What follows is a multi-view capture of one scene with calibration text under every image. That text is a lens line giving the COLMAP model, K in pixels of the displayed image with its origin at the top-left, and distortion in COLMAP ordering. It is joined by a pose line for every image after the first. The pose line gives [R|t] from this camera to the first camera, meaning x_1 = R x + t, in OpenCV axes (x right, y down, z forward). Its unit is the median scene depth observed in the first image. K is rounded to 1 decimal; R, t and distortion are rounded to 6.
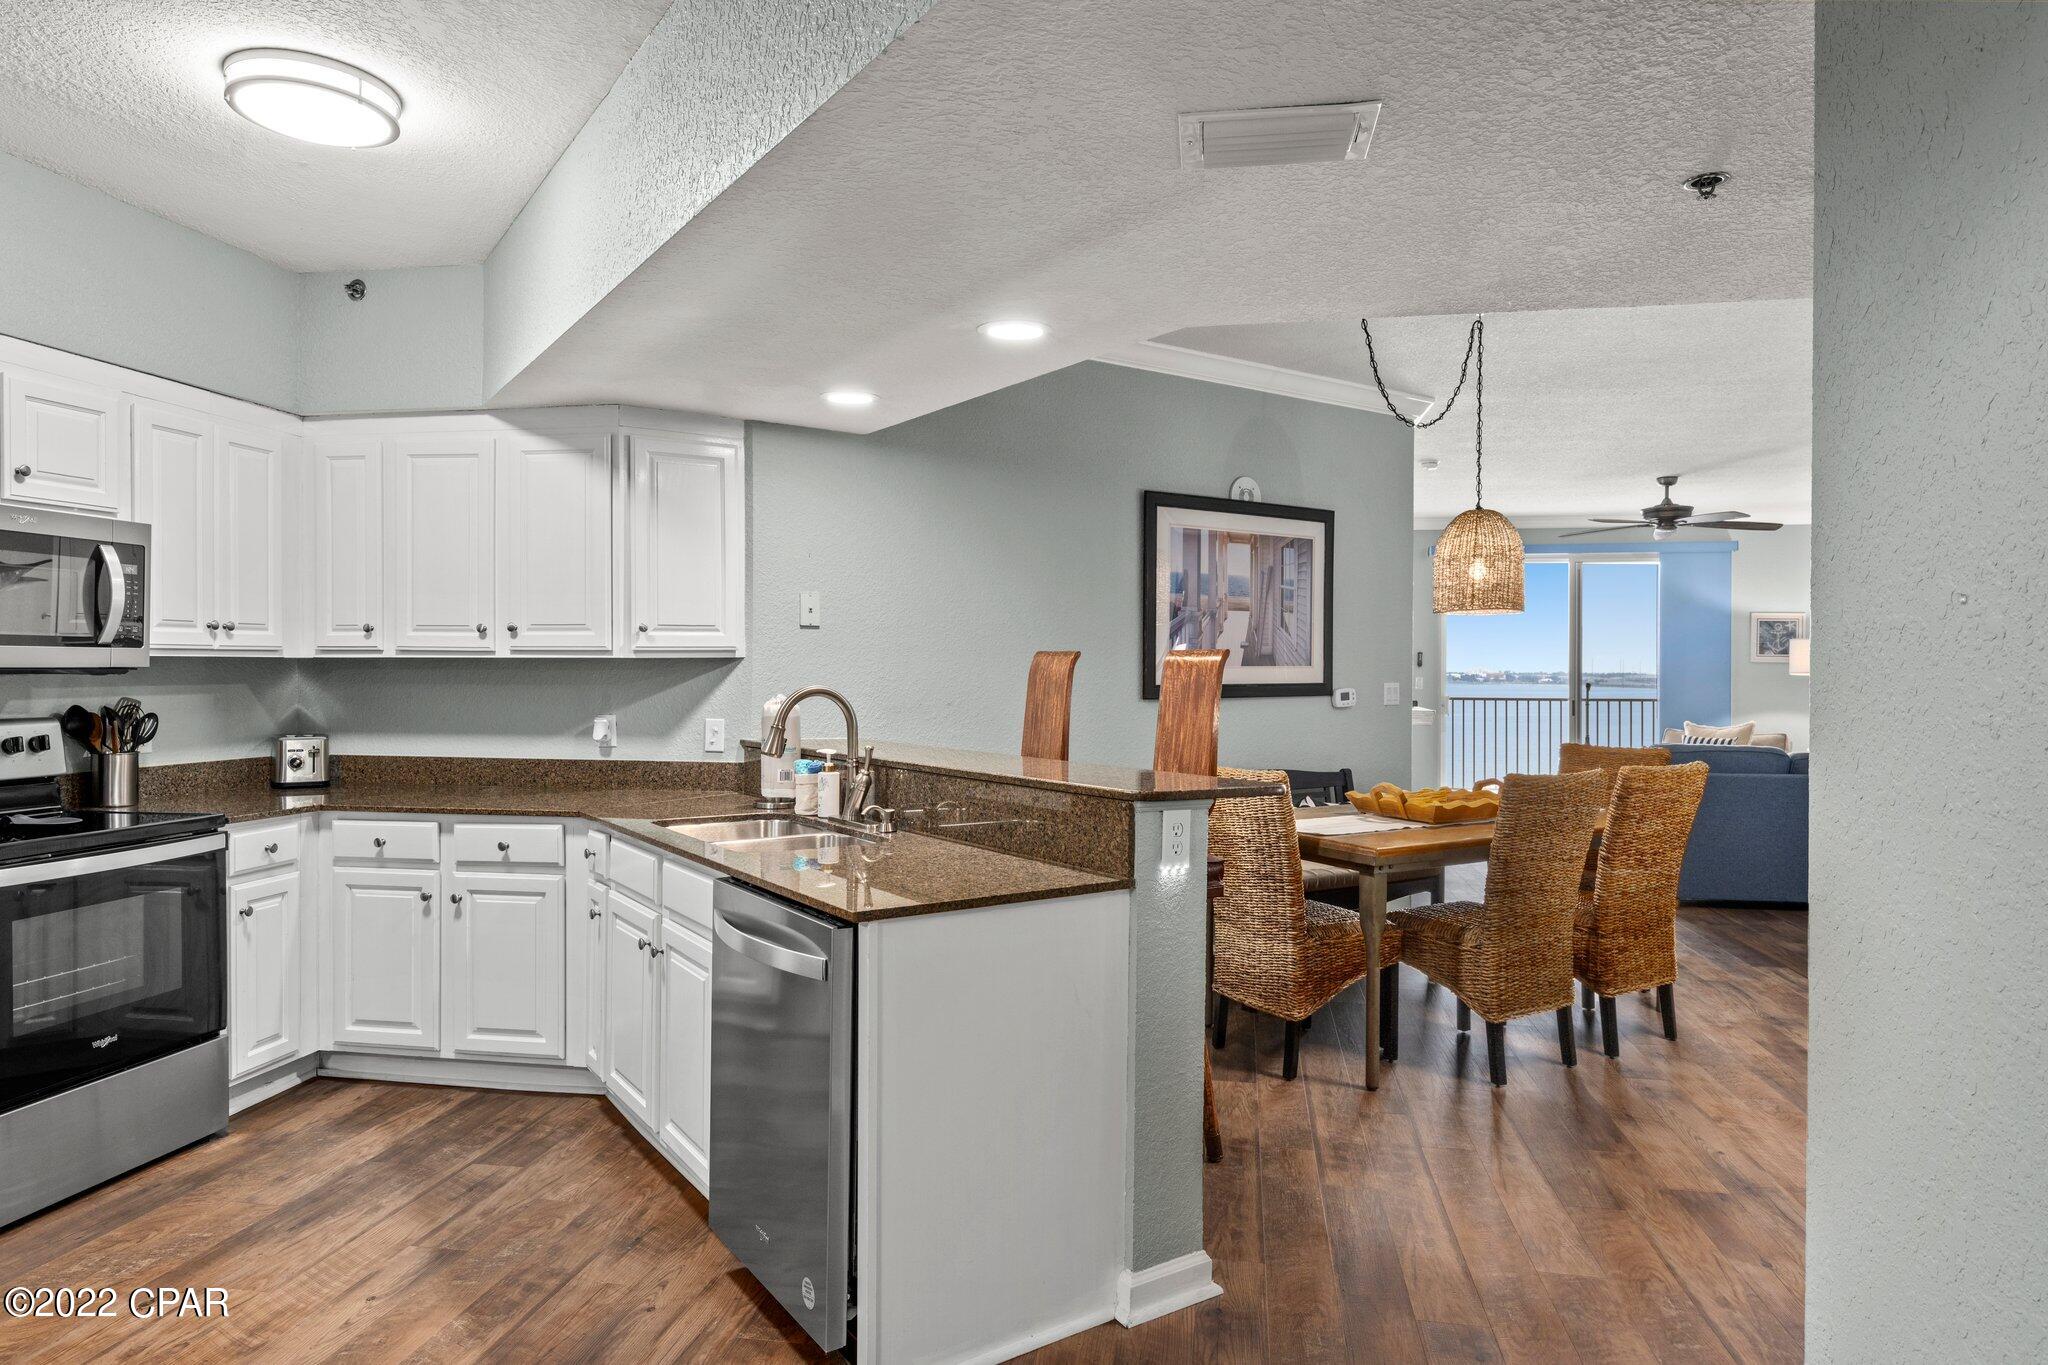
lens RADIAL K [[1199.1, 0, 1018.8], [0, 1199.1, 678.3], [0, 0, 1]] dist [-0.000367, -0.000843]
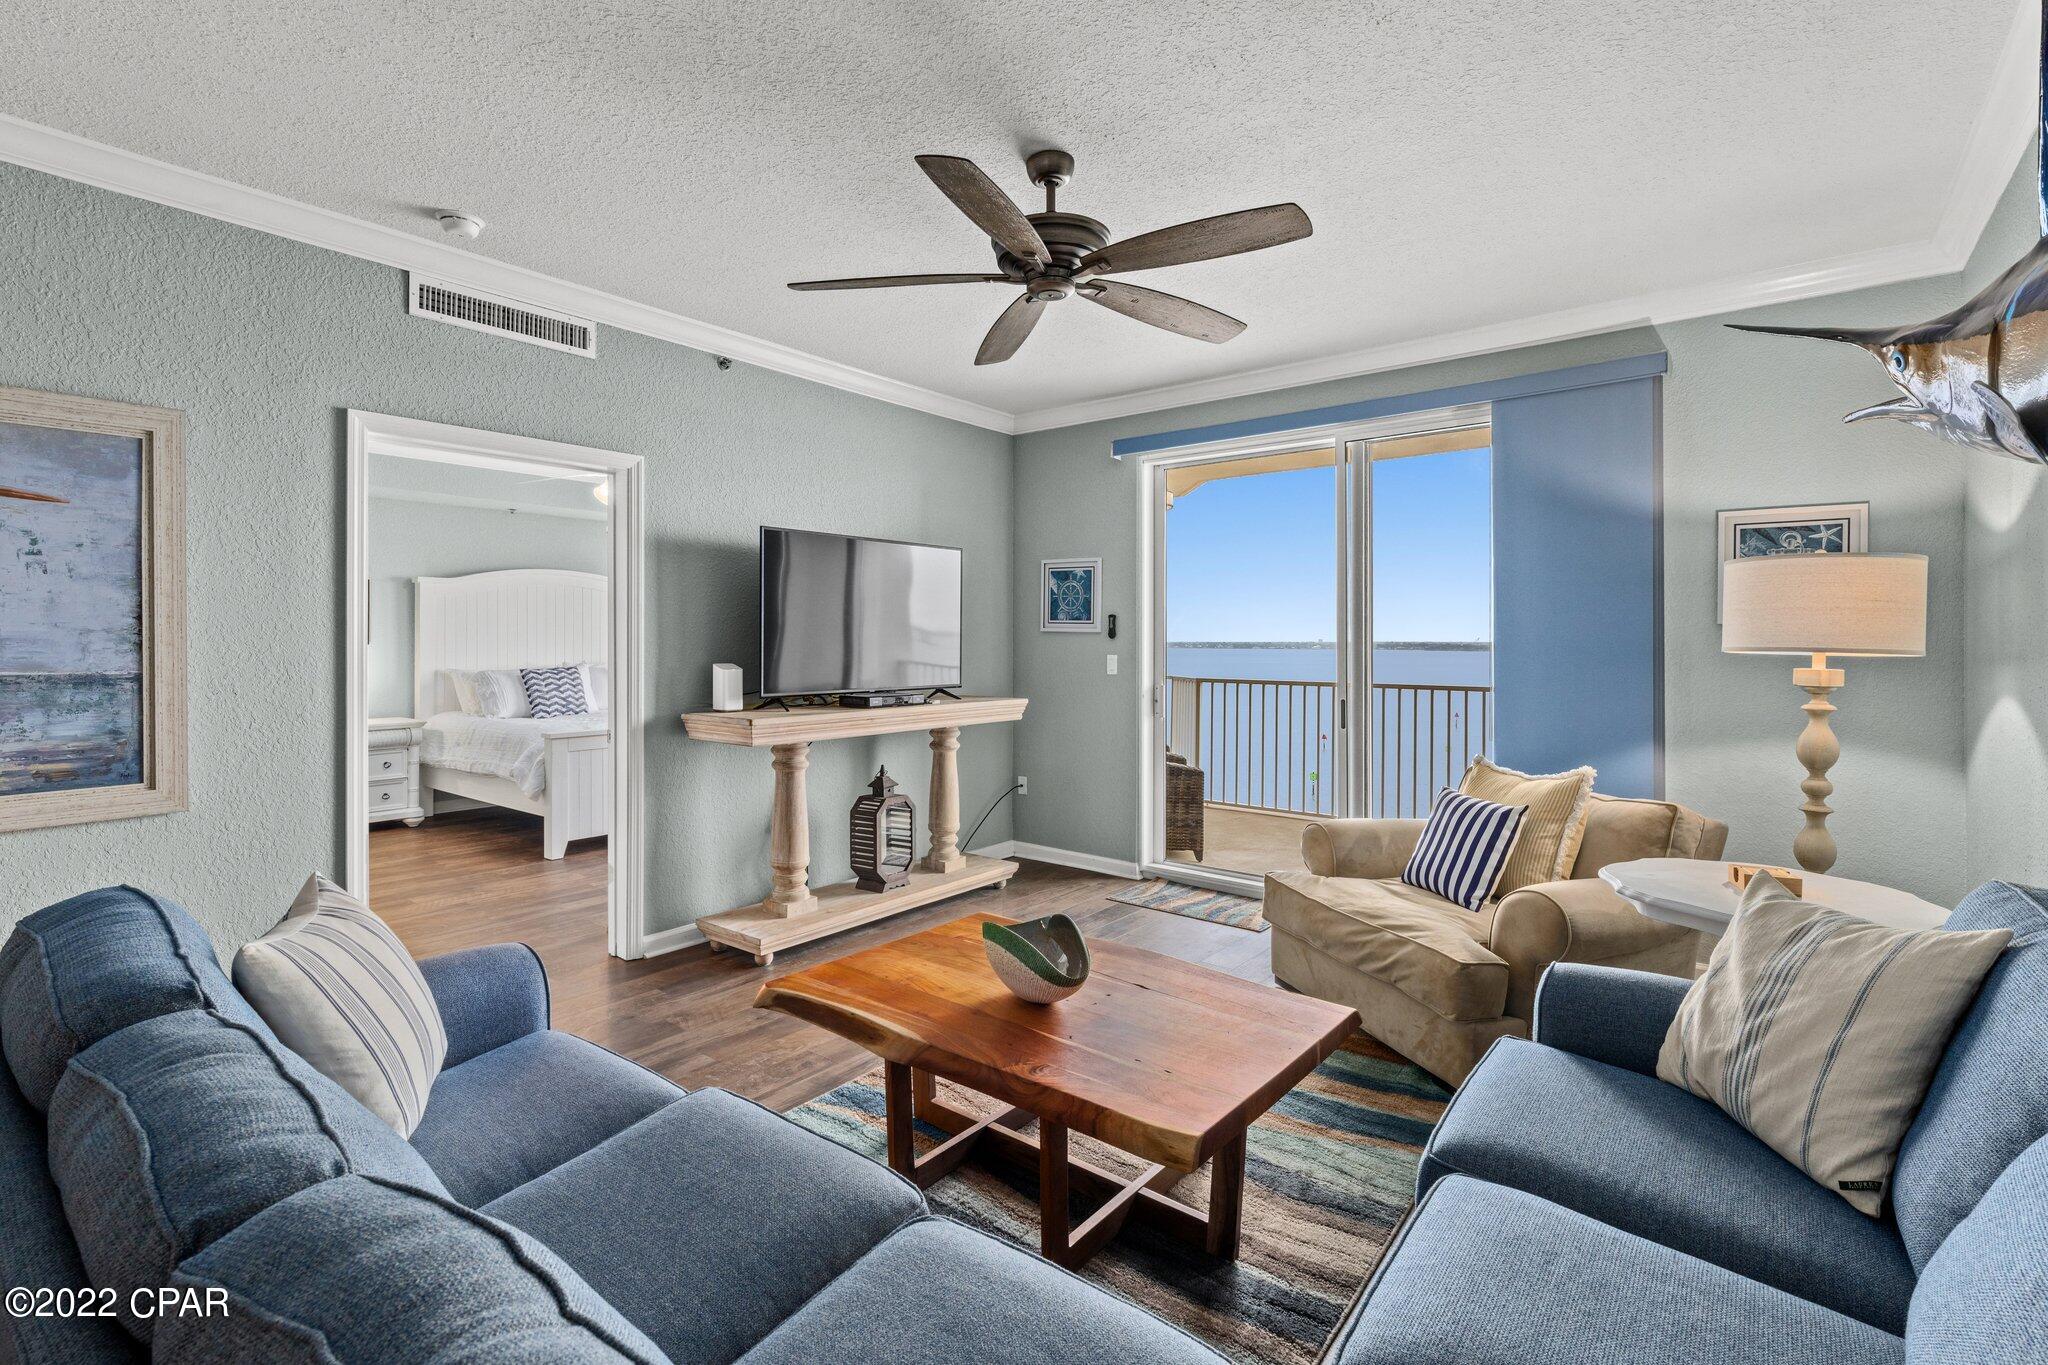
lens RADIAL K [[917.7, 0, 1018.7], [0, 917.7, 647.9], [0, 0, 1]] dist [-0.001120, -0.000101]
pose [[0.882043, -0.001189, -0.471166, 0.922573], [0.002097, 0.999997, 0.001403, -0.008939], [0.471163, -0.002225, 0.882043, 0.993652]]
